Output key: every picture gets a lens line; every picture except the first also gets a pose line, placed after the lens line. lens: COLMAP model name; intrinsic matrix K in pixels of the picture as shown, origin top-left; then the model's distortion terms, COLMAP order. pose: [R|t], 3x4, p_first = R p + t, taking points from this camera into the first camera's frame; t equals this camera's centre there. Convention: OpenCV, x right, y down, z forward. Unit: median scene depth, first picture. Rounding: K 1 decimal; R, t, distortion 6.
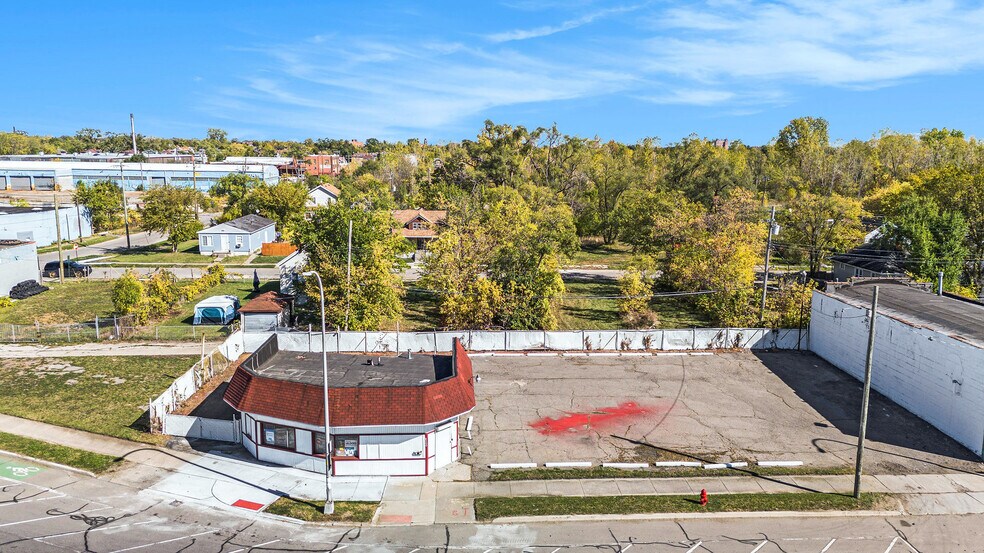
lens RADIAL K [[747.1, 0, 507.2], [0, 747.1, 272.6], [0, 0, 1]] dist [0.067016, -0.052749]
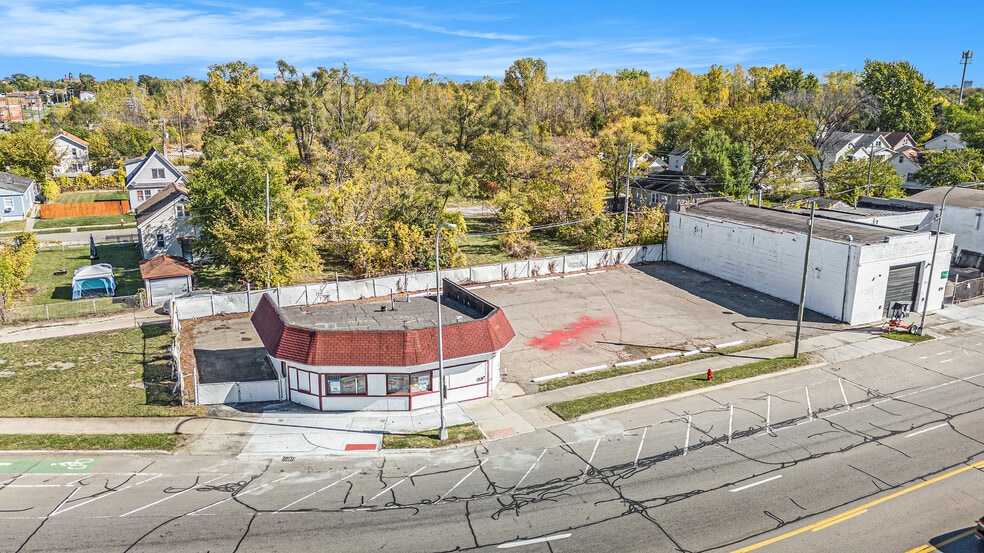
lens RADIAL K [[747.1, 0, 498.4], [0, 747.1, 272.4], [0, 0, 1]] dist [0.067016, -0.052749]
pose [[0.919825, -0.101909, 0.378863, -0.450348], [0.070751, 0.992930, 0.095311, -0.020000], [-0.385897, -0.060864, 0.920532, -0.028551]]
